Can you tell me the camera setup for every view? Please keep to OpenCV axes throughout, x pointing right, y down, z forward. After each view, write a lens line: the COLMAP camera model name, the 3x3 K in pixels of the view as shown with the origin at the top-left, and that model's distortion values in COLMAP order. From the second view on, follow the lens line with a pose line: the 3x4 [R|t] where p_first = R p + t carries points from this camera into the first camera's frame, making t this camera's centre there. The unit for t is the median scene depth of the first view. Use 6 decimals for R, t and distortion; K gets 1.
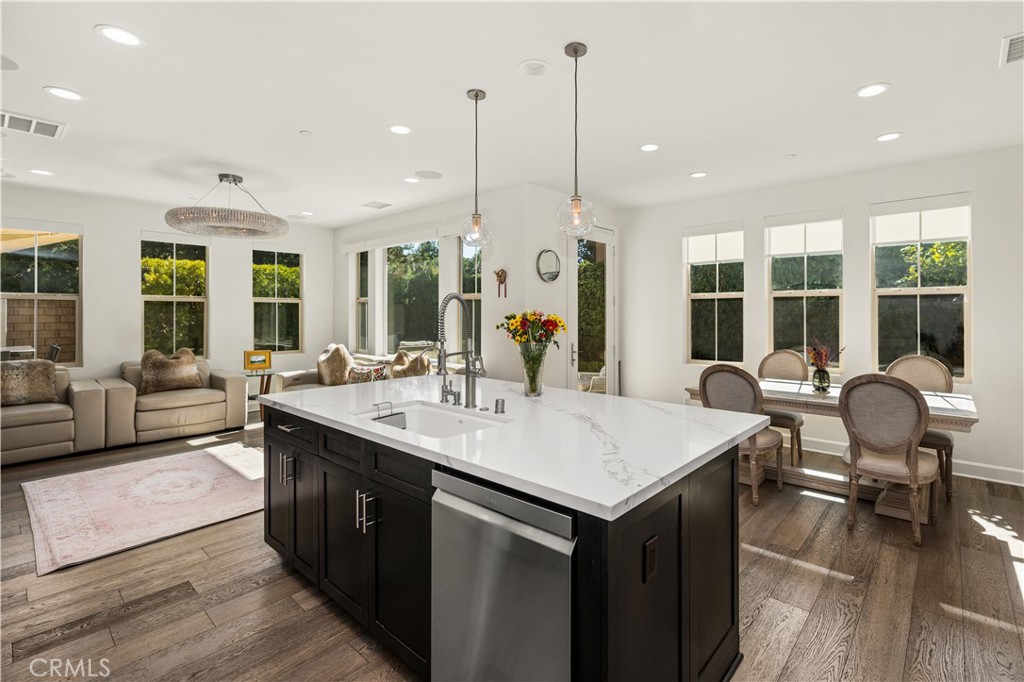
lens RADIAL K [[471.3, 0, 552.4], [0, 471.3, 311.8], [0, 0, 1]] dist [-0.000894, -0.000432]
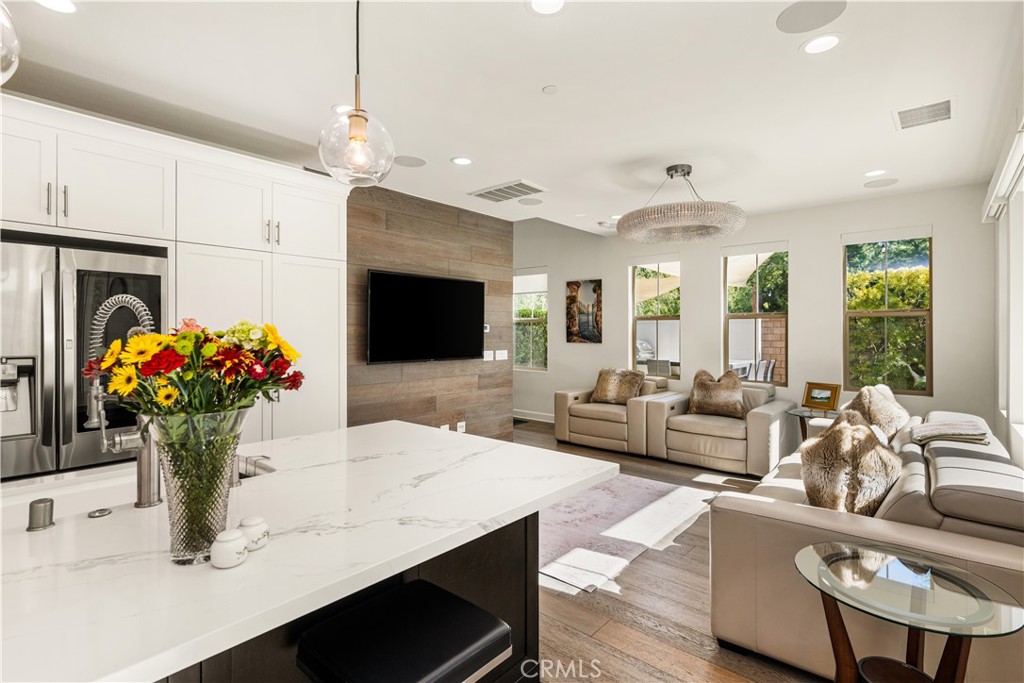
lens RADIAL K [[491.9, 0, 512.3], [0, 491.9, 329.3], [0, 0, 1]] dist [-0.000808, 0.000256]
pose [[-0.013740, -0.005103, -0.999893, 0.201297], [0.002462, 0.999984, -0.005137, 0.002872], [0.999903, -0.002532, -0.013727, 0.754639]]
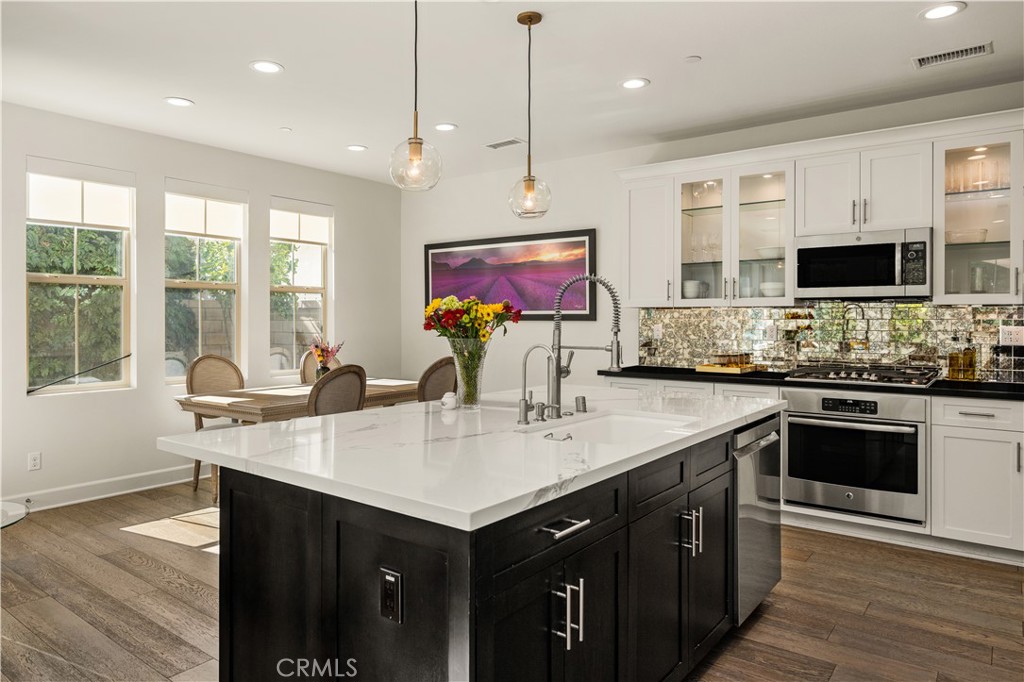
lens RADIAL K [[665.1, 0, 484.2], [0, 665.1, 322.2], [0, 0, 1]] dist [-0.003893, -0.000731]
pose [[-0.031351, -0.003179, 0.999503, -0.681538], [-0.006207, 0.999976, 0.002985, 0.020685], [-0.999489, -0.006111, -0.031370, 0.611638]]
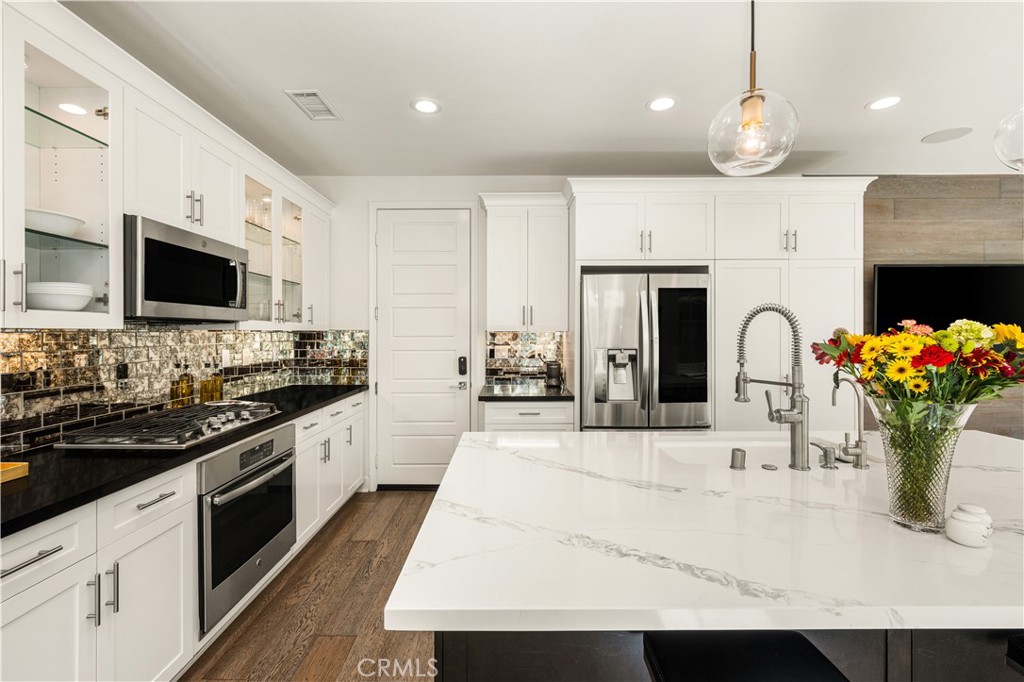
lens RADIAL K [[441.9, 0, 507.8], [0, 441.9, 333.5], [0, 0, 1]] dist [-0.001071, -0.000202]
pose [[-0.764549, 0.005713, -0.644540, 0.294761], [0.006855, 0.999976, 0.000733, 0.002088], [0.644529, -0.003858, -0.764570, 0.643714]]
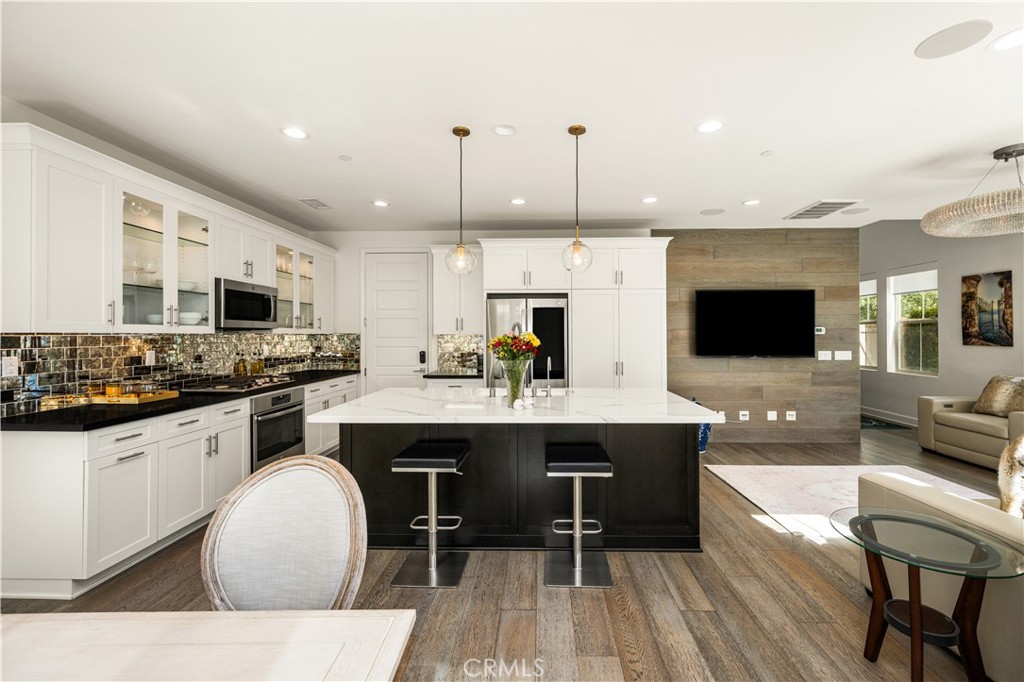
lens RADIAL K [[426.8, 0, 531.3], [0, 426.8, 336.9], [0, 0, 1]] dist [-0.000776, -0.000178]
pose [[-0.777554, 0.006532, -0.628783, 0.344237], [0.005291, 0.999979, 0.003846, 0.002416], [0.628794, -0.000337, -0.777572, 1.101549]]
